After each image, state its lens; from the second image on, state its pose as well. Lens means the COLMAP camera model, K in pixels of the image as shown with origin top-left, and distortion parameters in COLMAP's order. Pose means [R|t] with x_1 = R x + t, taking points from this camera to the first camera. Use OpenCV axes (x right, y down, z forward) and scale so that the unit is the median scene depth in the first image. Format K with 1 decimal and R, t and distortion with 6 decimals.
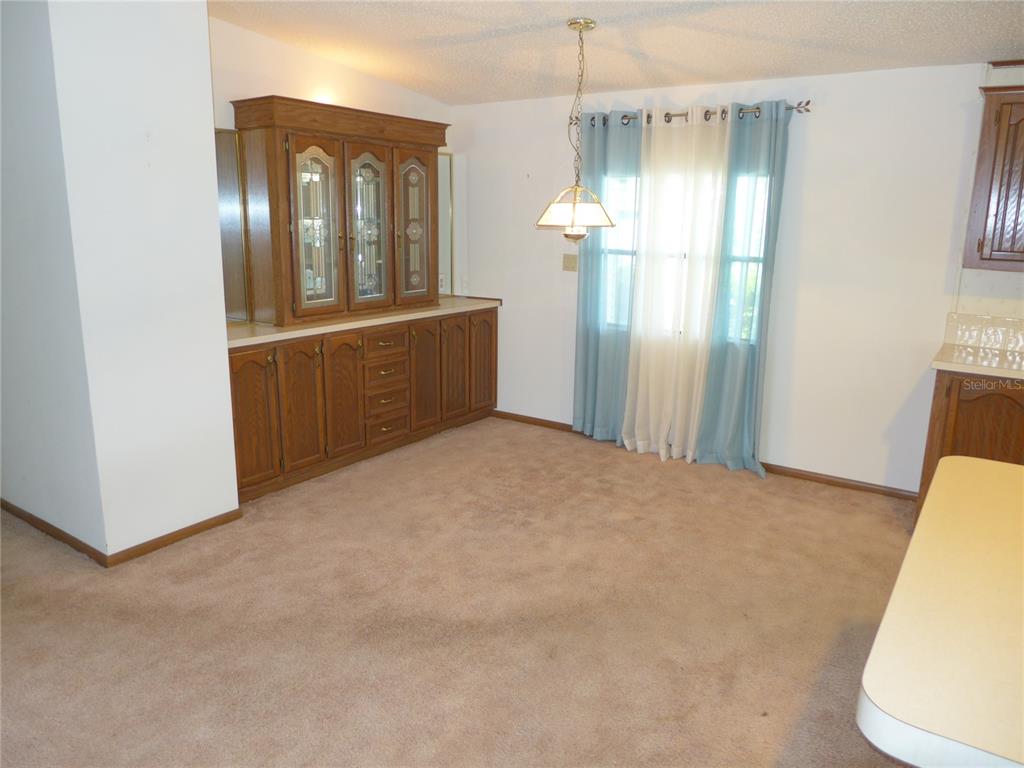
lens RADIAL K [[744.7, 0, 507.5], [0, 744.7, 384.9], [0, 0, 1]] dist [-0.038382, 0.007471]
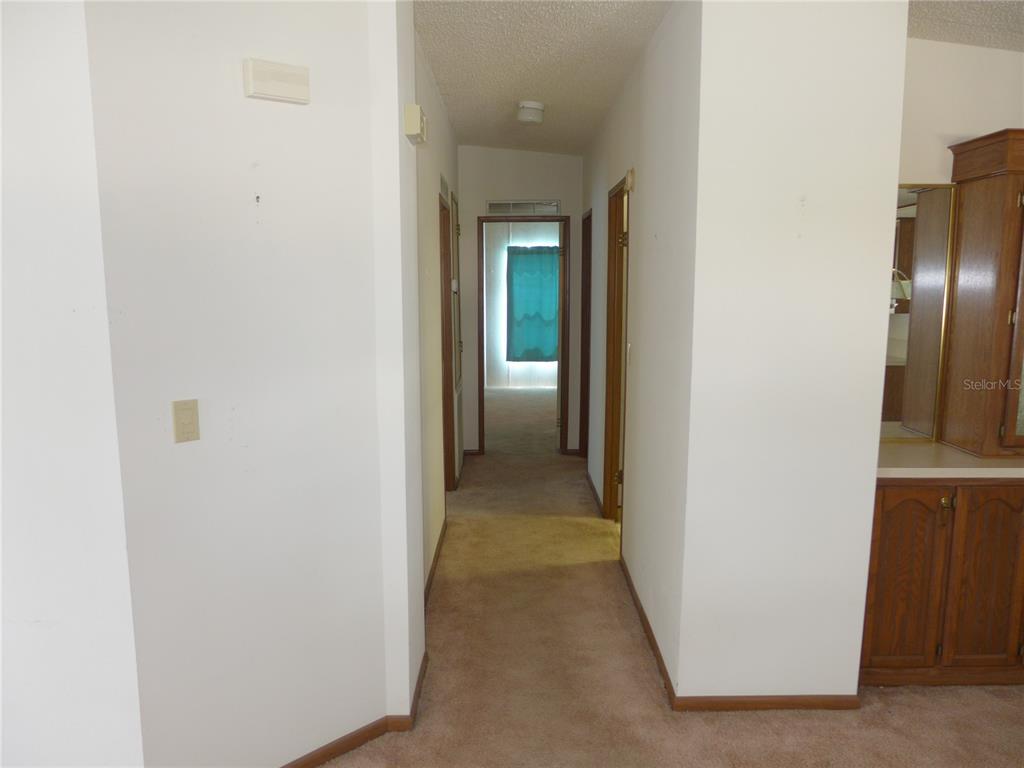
lens RADIAL K [[744.7, 0, 507.5], [0, 744.7, 384.9], [0, 0, 1]] dist [-0.038382, 0.007471]
pose [[0.569296, 0.104453, -0.815470, -0.001409], [-0.179814, 0.983700, 0.000469, -0.068729], [0.802227, 0.146366, 0.578799, 0.249875]]
